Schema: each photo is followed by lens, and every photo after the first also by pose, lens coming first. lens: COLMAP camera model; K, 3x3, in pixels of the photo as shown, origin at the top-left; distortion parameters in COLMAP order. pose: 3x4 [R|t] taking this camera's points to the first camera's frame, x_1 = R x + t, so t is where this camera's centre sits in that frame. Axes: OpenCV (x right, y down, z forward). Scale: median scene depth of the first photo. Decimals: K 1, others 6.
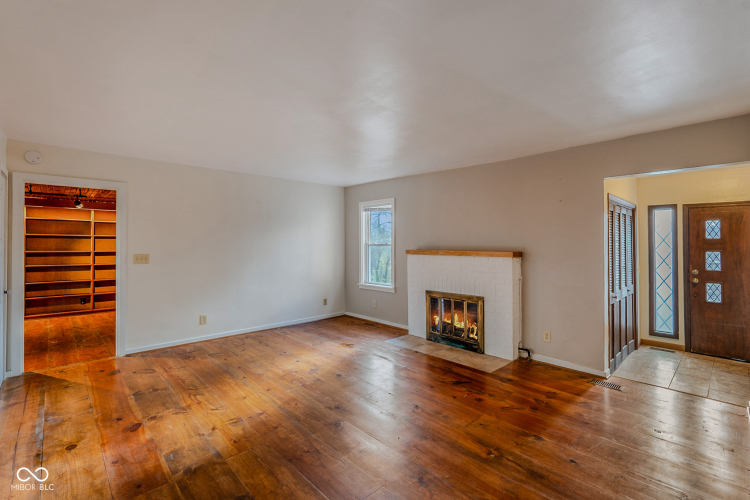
lens RADIAL K [[339.8, 0, 374.4], [0, 339.8, 246.1], [0, 0, 1]] dist [-0.006407, -0.000740]
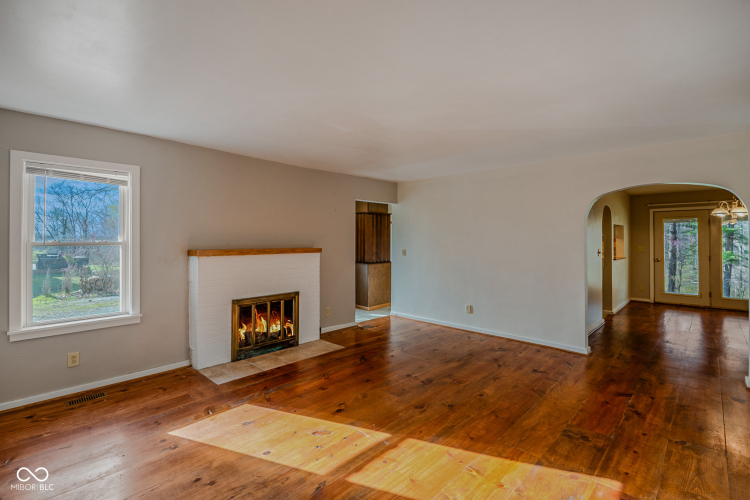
lens RADIAL K [[339.8, 0, 374.5], [0, 339.8, 242.3], [0, 0, 1]] dist [-0.006407, -0.000740]
pose [[-0.029847, -0.003822, 0.999547, -0.715750], [0.009737, 0.999944, 0.004115, -0.005311], [-0.999507, 0.009856, -0.029808, 0.762095]]
